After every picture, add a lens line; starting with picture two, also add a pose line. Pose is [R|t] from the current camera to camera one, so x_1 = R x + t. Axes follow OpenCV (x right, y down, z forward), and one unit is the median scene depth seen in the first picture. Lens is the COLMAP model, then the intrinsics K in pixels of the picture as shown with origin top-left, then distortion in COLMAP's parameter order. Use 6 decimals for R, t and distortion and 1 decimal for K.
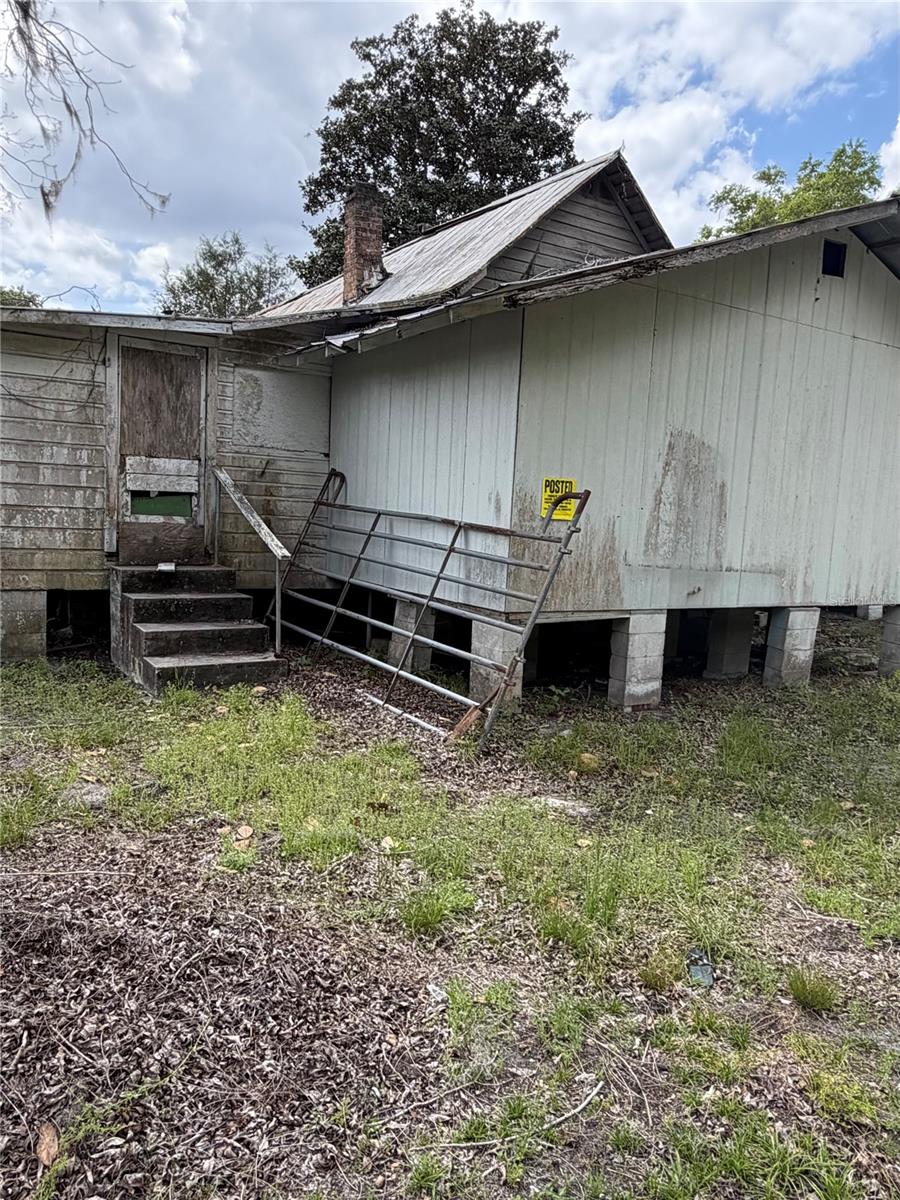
lens RADIAL K [[878.7, 0, 451.5], [0, 878.7, 599.9], [0, 0, 1]] dist [0.004461, 0.001002]
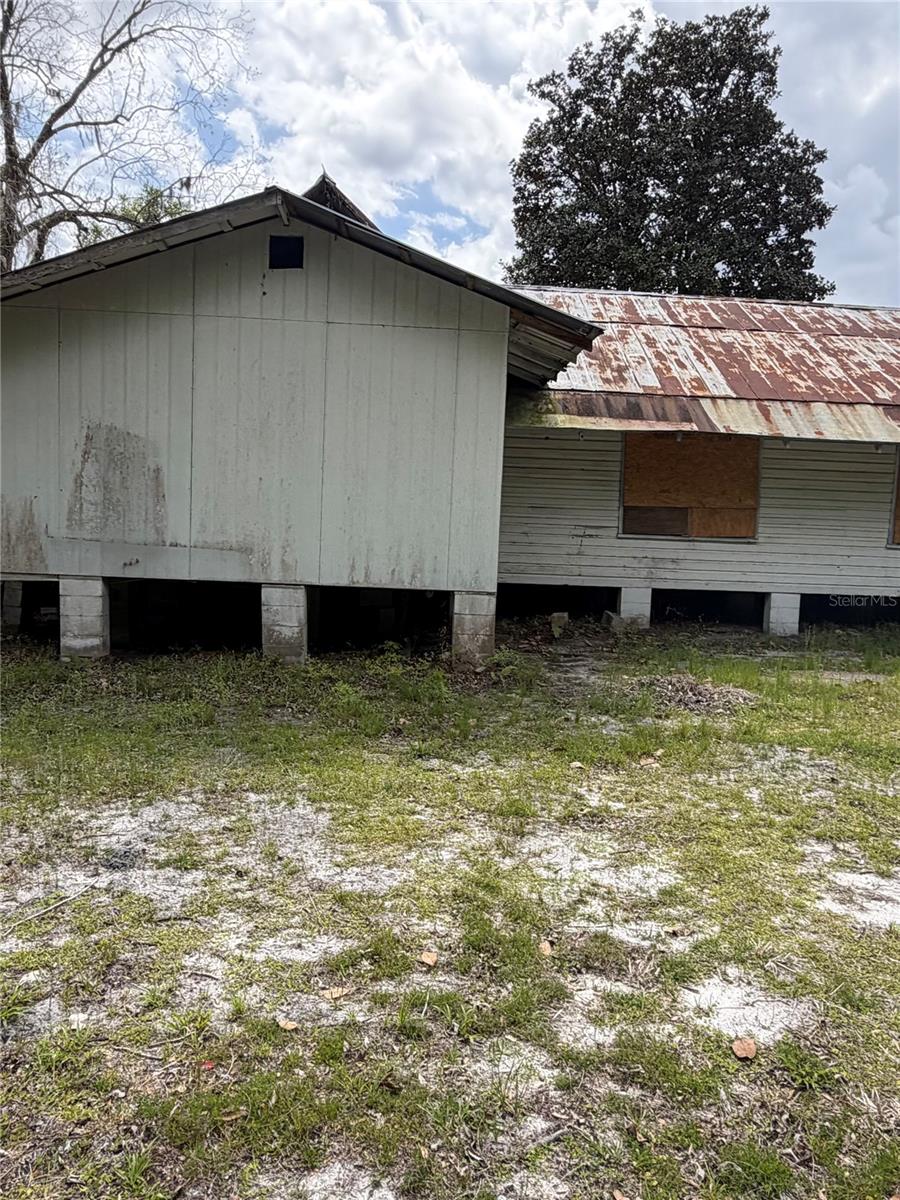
lens RADIAL K [[878.7, 0, 450.7], [0, 878.7, 596.8], [0, 0, 1]] dist [0.004461, 0.001002]
pose [[0.863731, 0.030394, -0.503035, 1.204593], [-0.049555, 0.998464, -0.024759, 0.042322], [0.501511, 0.046313, 0.863911, 0.218244]]
